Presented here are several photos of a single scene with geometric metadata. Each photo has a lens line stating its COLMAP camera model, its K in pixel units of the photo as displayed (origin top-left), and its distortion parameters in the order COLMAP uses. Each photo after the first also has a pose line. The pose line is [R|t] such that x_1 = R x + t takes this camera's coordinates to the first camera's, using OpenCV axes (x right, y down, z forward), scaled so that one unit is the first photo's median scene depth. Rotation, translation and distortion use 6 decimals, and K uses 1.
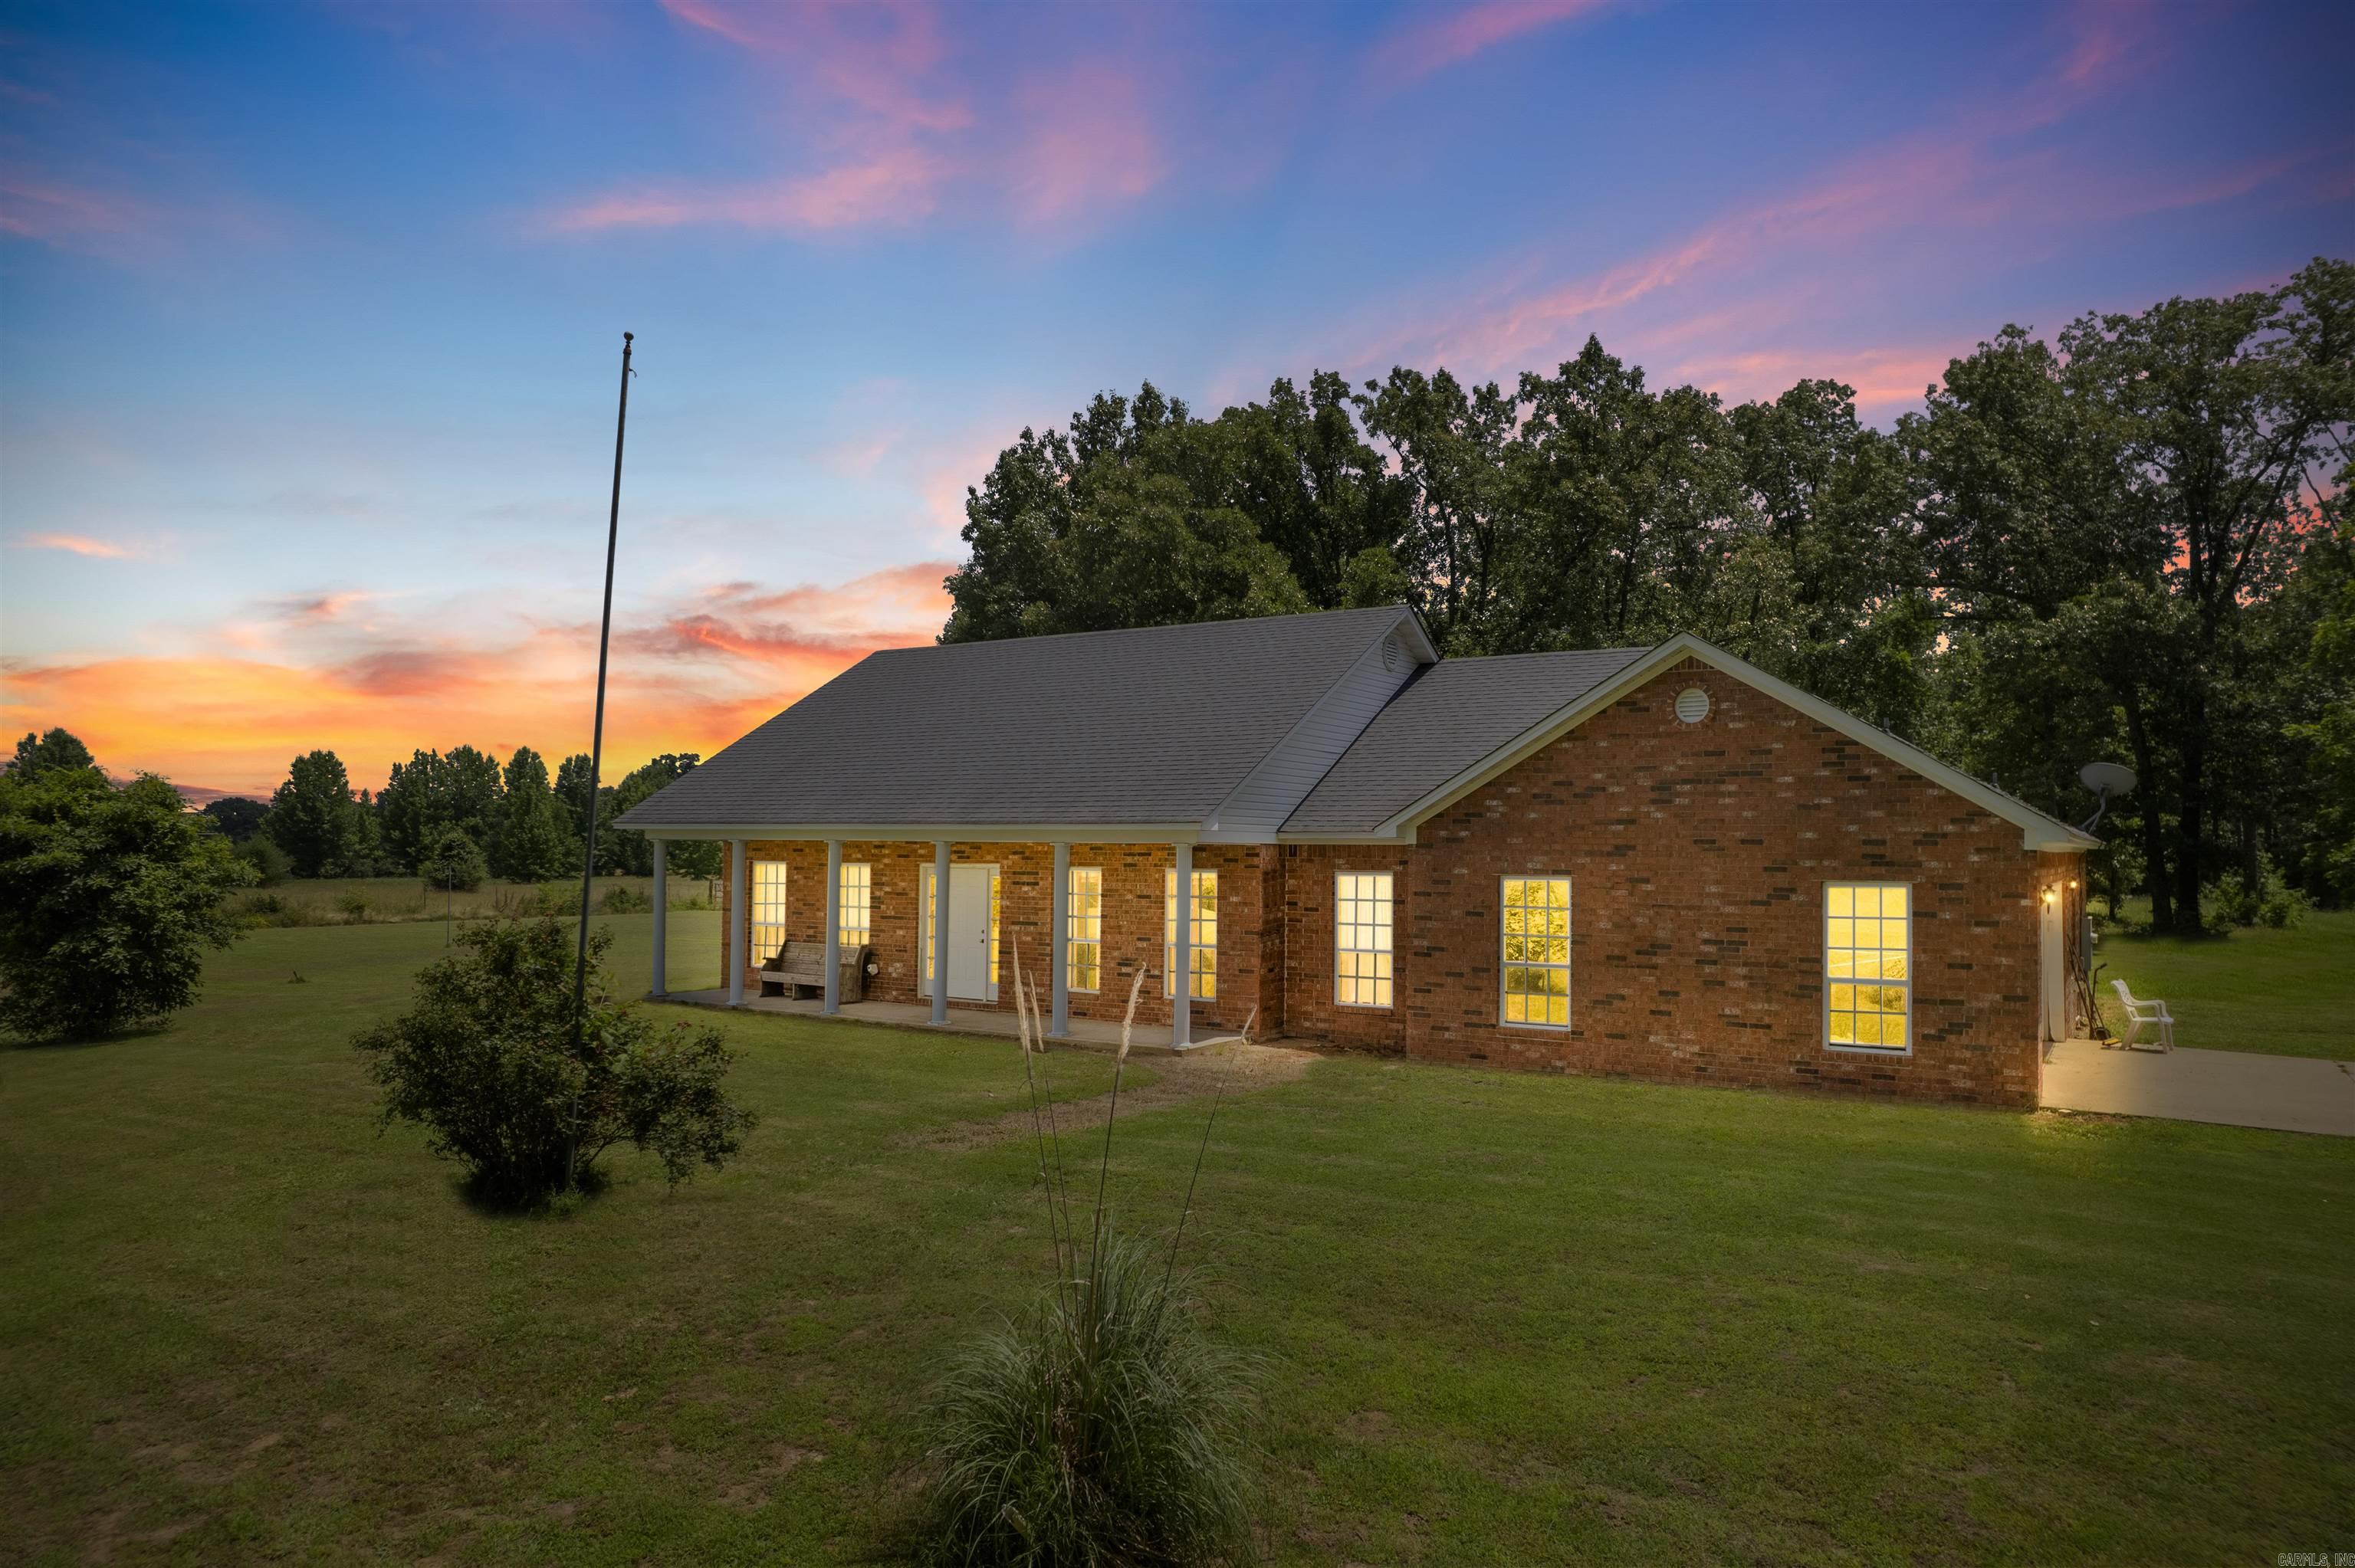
lens RADIAL K [[1515.7, 0, 1188.3], [0, 1515.7, 792.2], [0, 0, 1]] dist [-0.085823, 0.063961]
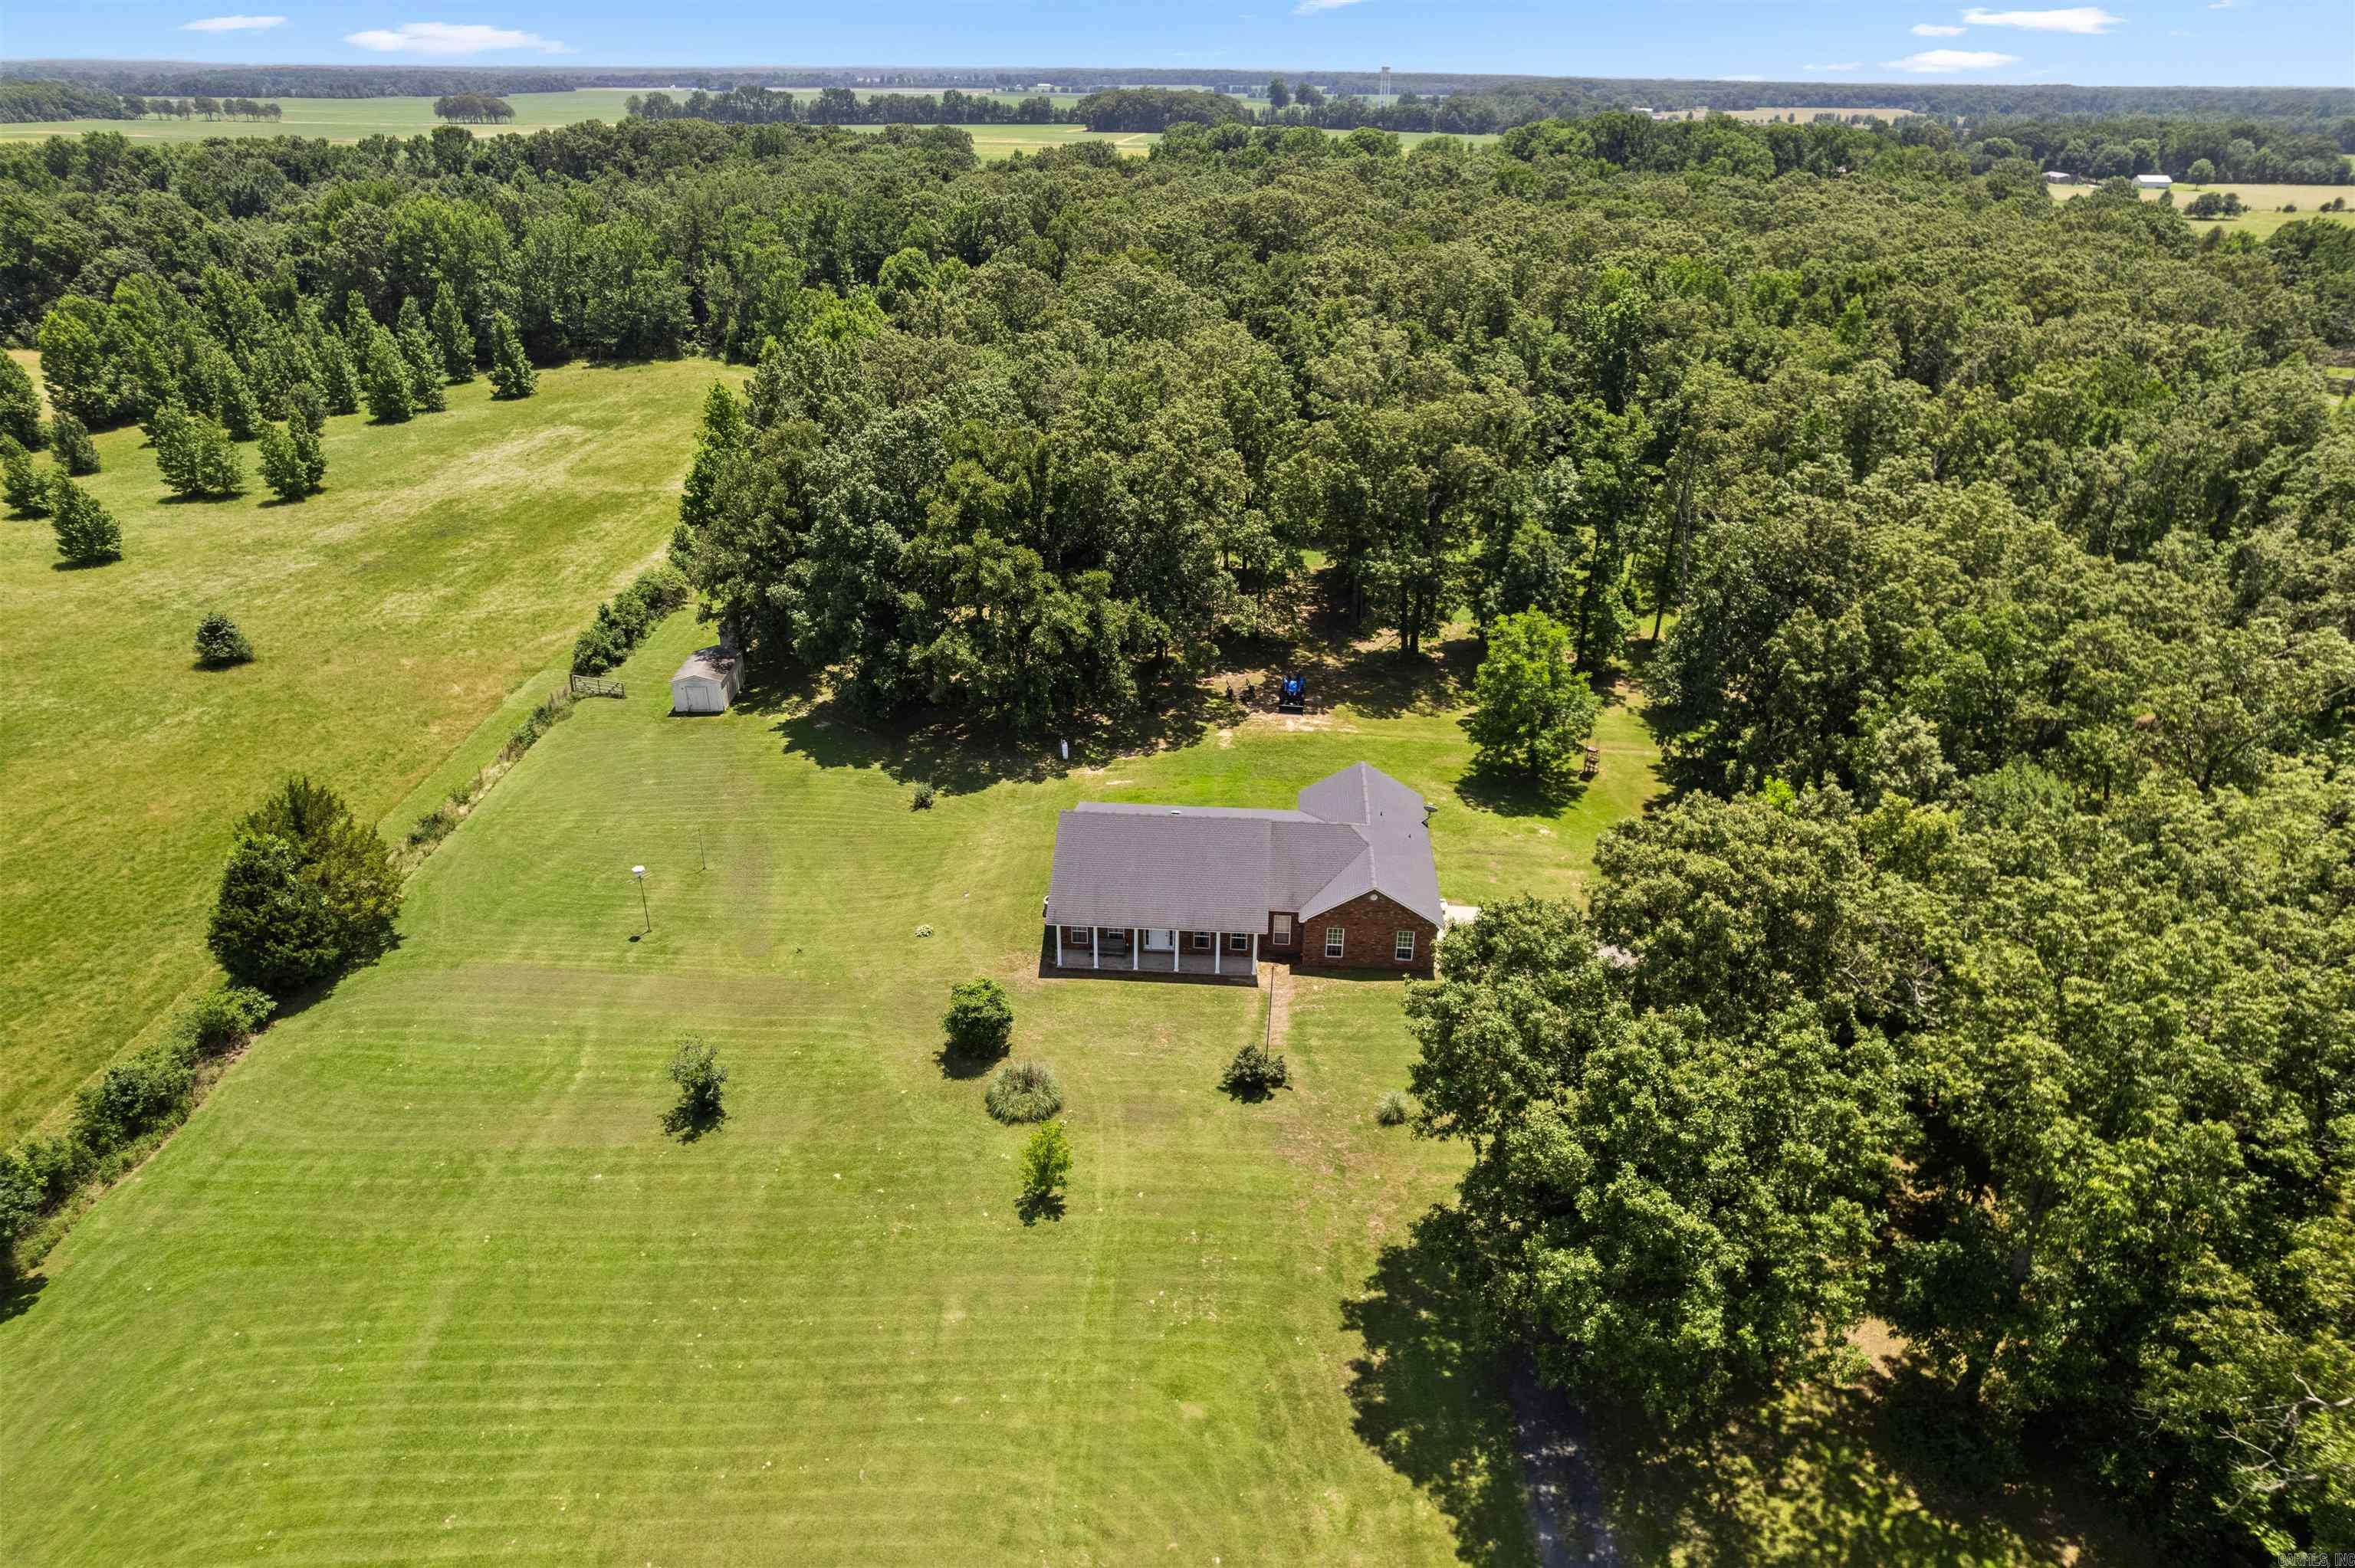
lens RADIAL K [[1508.6, 0, 1182.3], [0, 1508.6, 779.2], [0, 0, 1]] dist [-0.099107, 0.088747]
pose [[0.870026, -0.208819, 0.446598, -2.045228], [-0.027245, 0.884118, 0.466468, -2.380572], [-0.492253, -0.418007, 0.763516, -1.964206]]
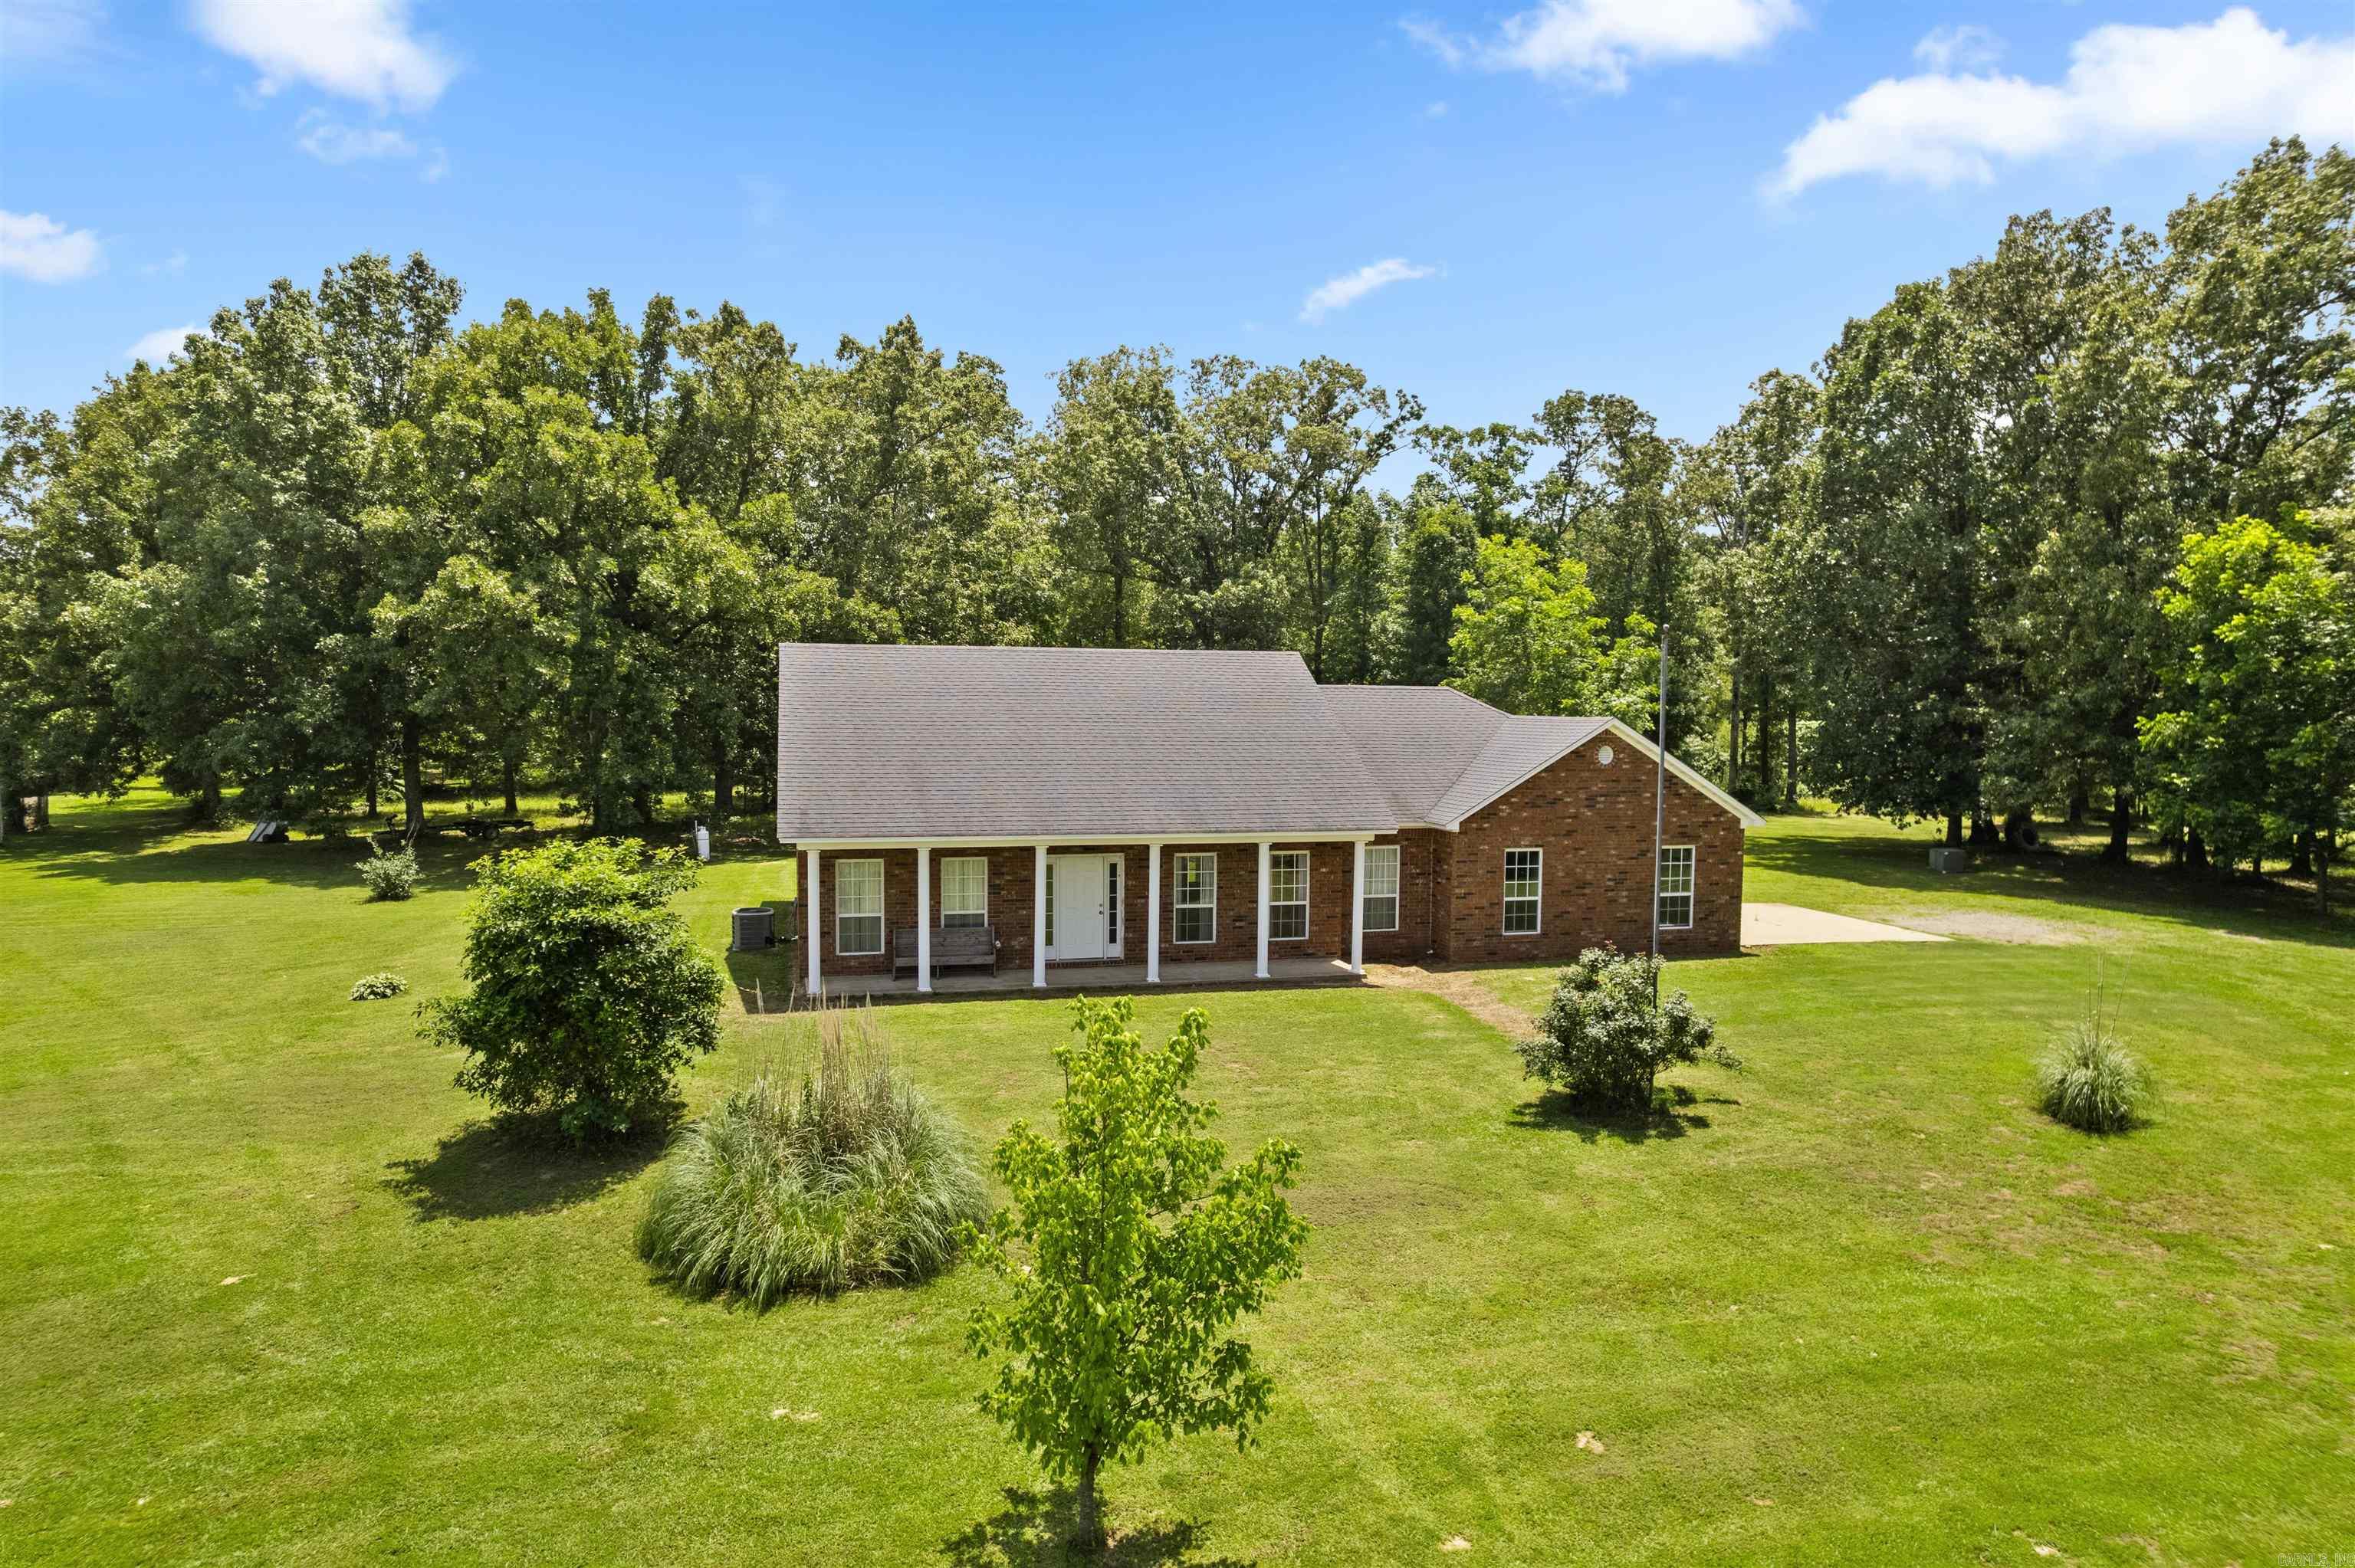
lens RADIAL K [[1515.7, 0, 1188.3], [0, 1515.7, 792.2], [0, 0, 1]] dist [-0.085823, 0.063961]
pose [[0.668996, -0.048765, 0.741664, -1.338708], [-0.031966, 0.995034, 0.094258, -0.163634], [-0.742578, -0.086766, 0.664116, 0.130029]]
